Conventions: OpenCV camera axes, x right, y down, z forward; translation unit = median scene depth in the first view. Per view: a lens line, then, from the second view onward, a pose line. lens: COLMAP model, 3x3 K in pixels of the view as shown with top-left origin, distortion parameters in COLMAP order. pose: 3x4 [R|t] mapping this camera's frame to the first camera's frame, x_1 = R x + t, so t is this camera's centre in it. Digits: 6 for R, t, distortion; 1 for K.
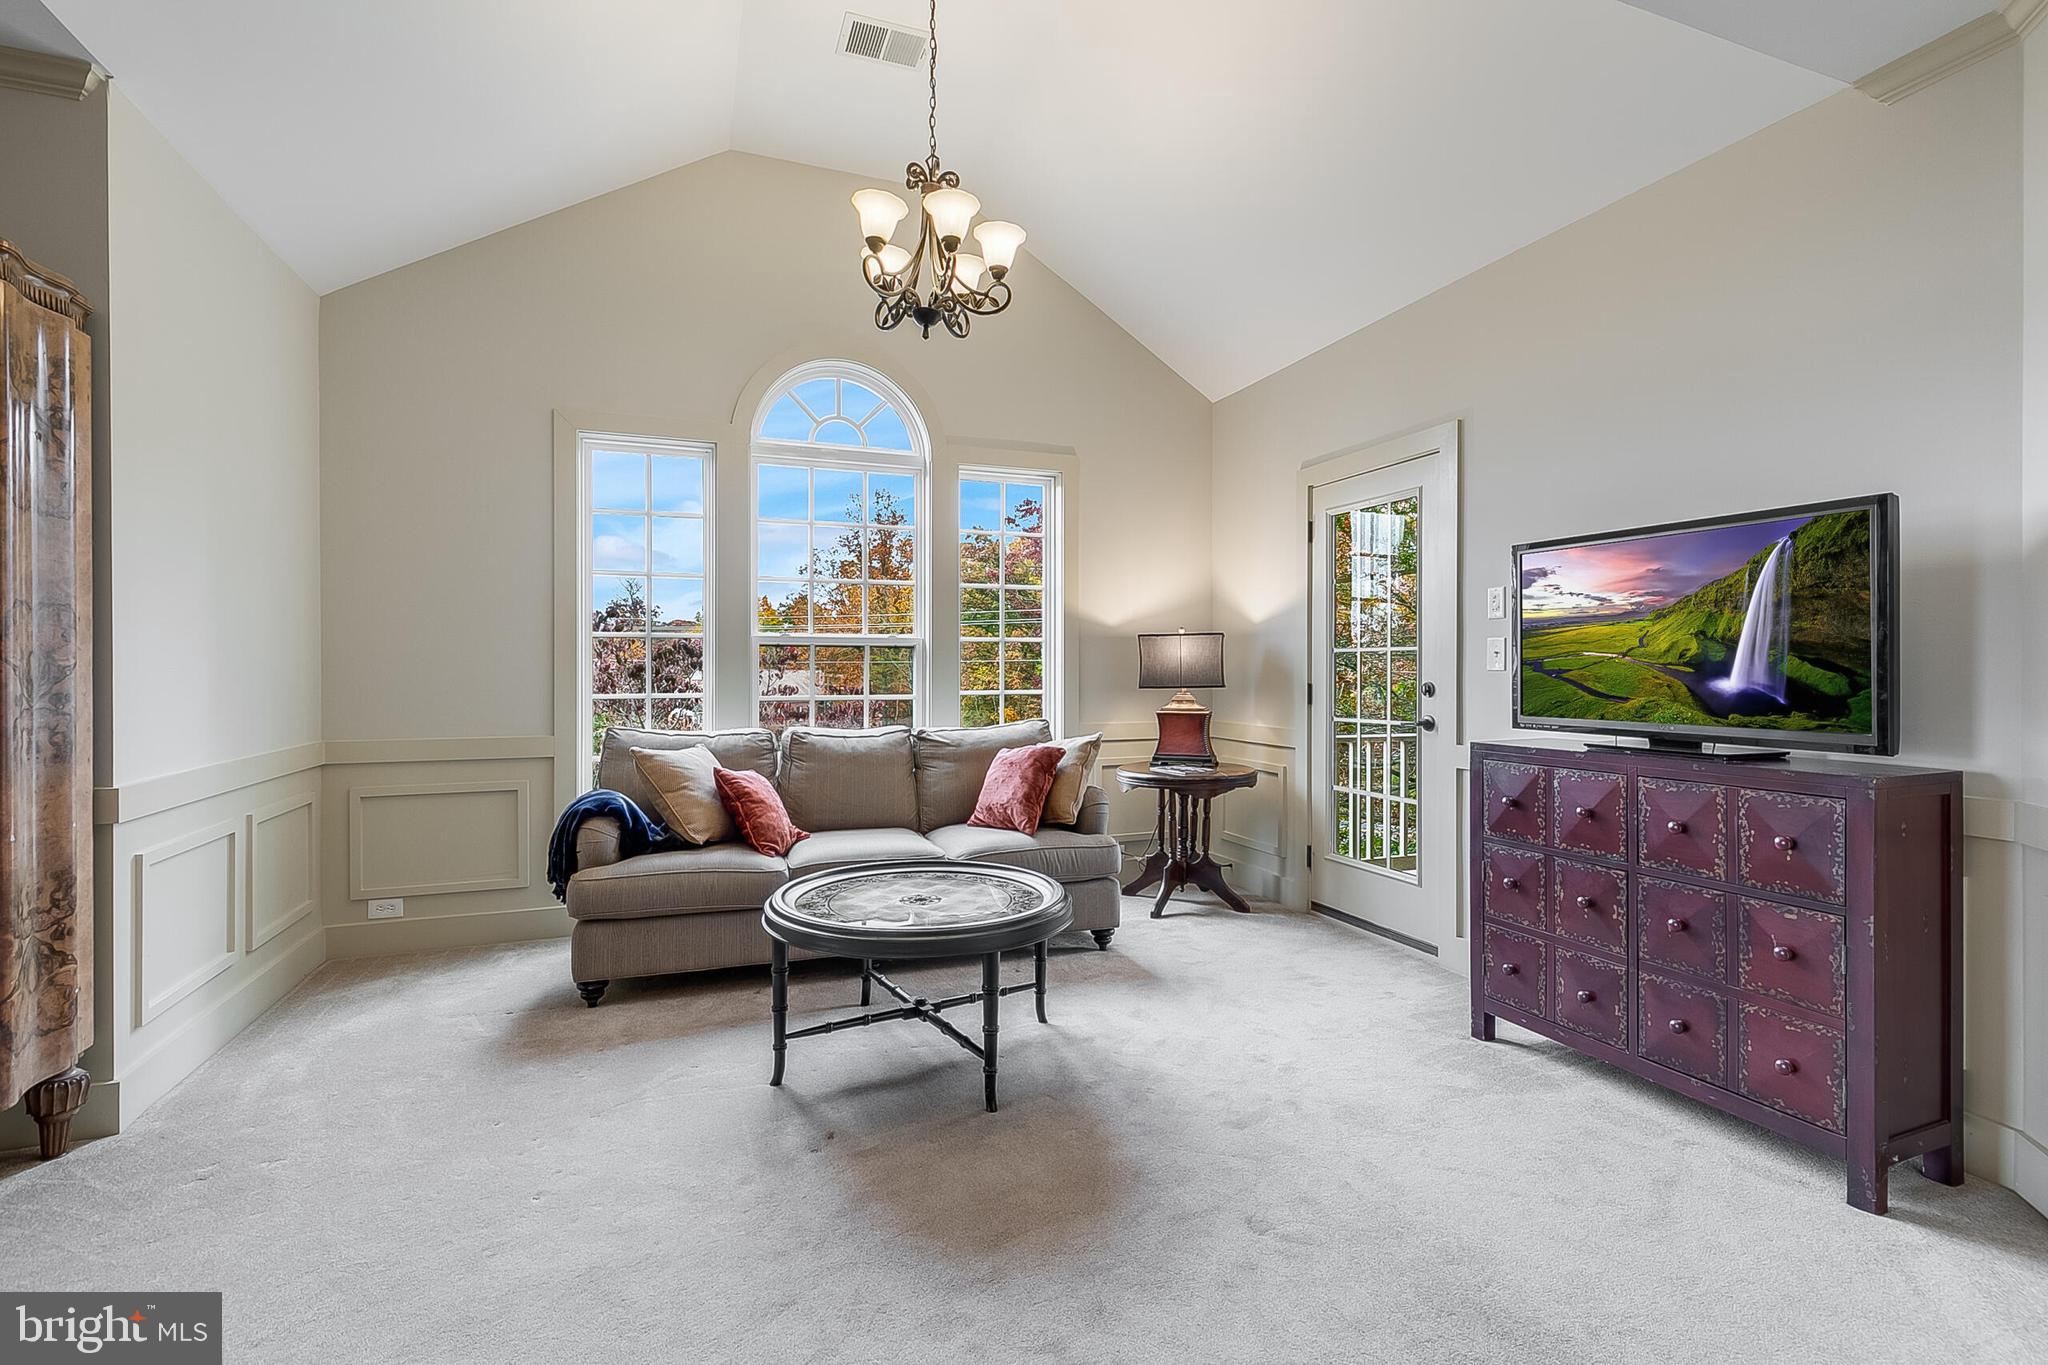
lens RADIAL K [[924.9, 0, 1018.1], [0, 924.9, 665.5], [0, 0, 1]] dist [0.010147, -0.000478]
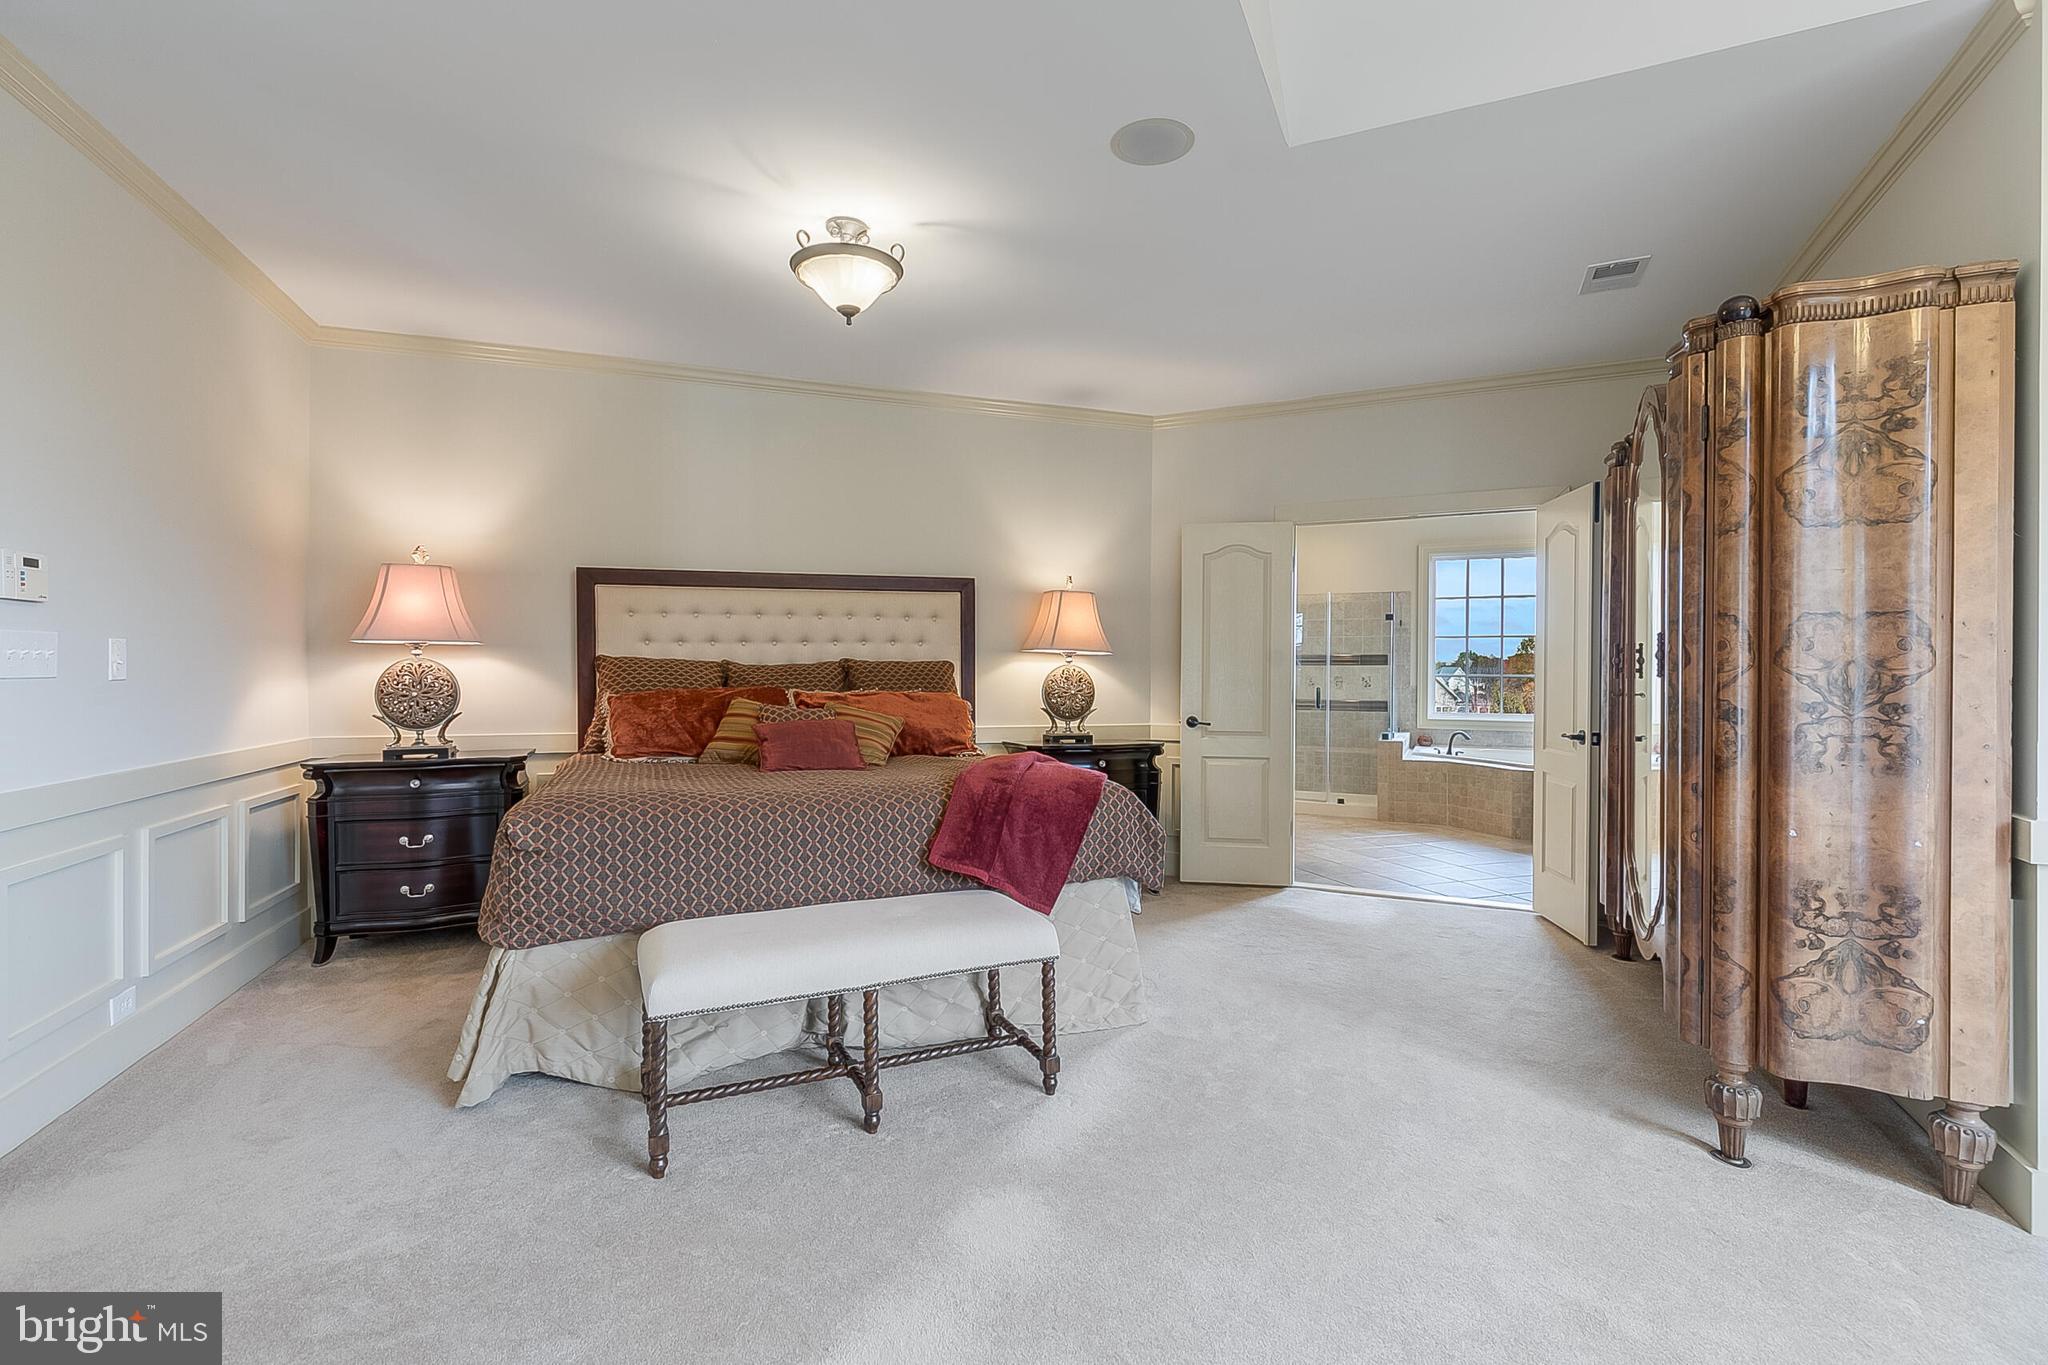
lens RADIAL K [[915.4, 0, 1018.3], [0, 915.4, 680.5], [0, 0, 1]] dist [0.003231, 0.000128]
pose [[-0.732077, 0.001526, -0.681220, 0.176473], [-0.002426, 0.999985, 0.004847, 0.002170], [0.681217, 0.005201, -0.732063, 0.659811]]
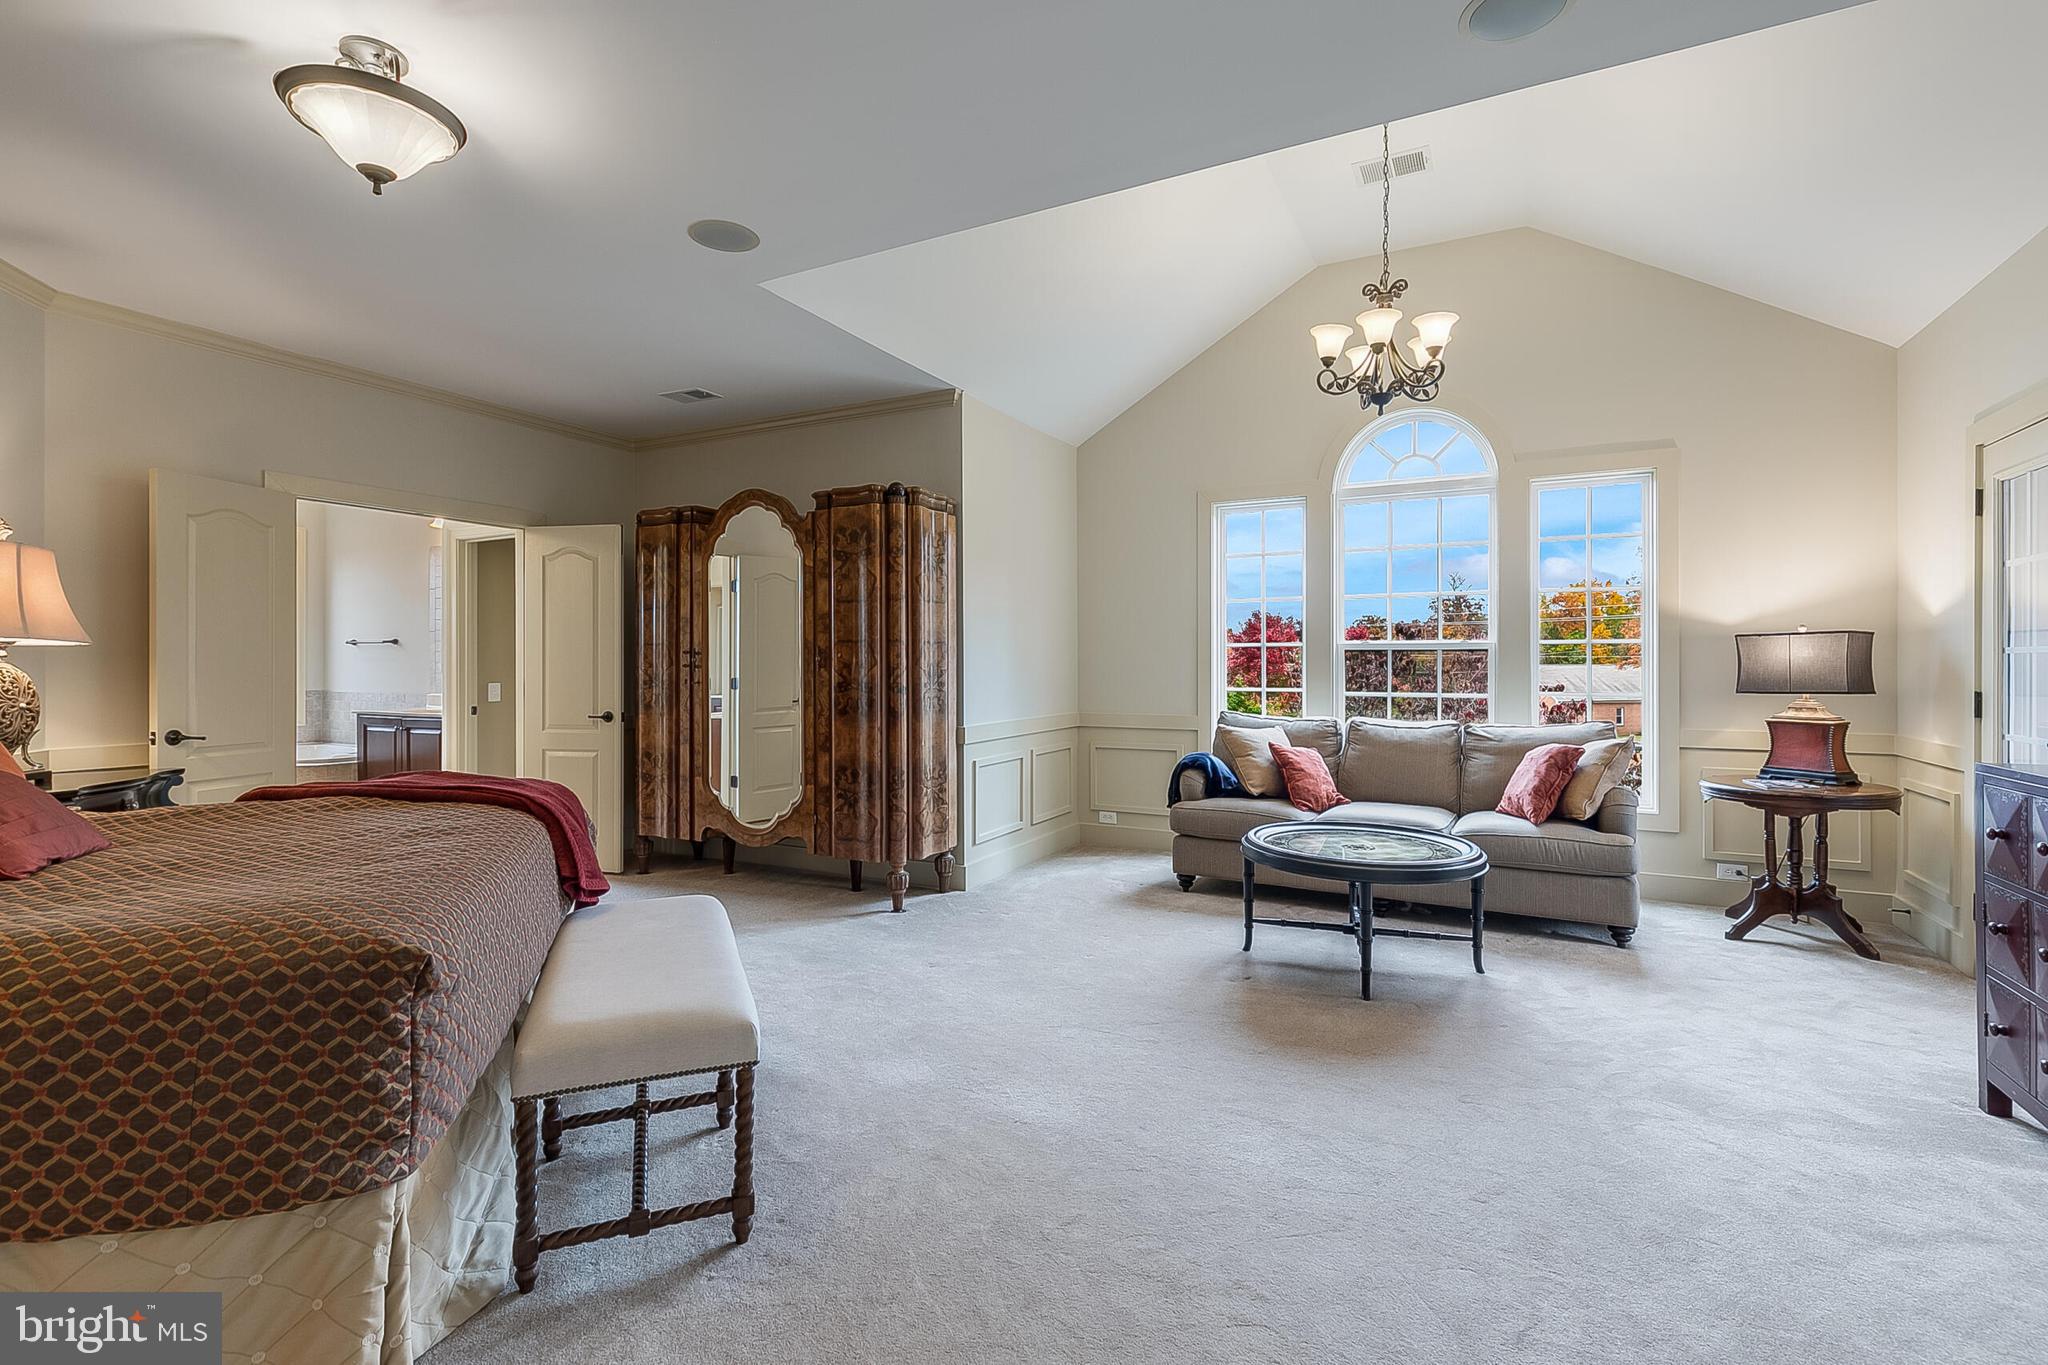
lens RADIAL K [[939.3, 0, 1019.5], [0, 939.3, 653.8], [0, 0, 1]] dist [0.010625, 0.000128]
pose [[0.660625, -0.006693, -0.750686, 0.475684], [0.003103, 0.999976, -0.006185, -0.014148], [0.750710, 0.001757, 0.660630, -0.206942]]
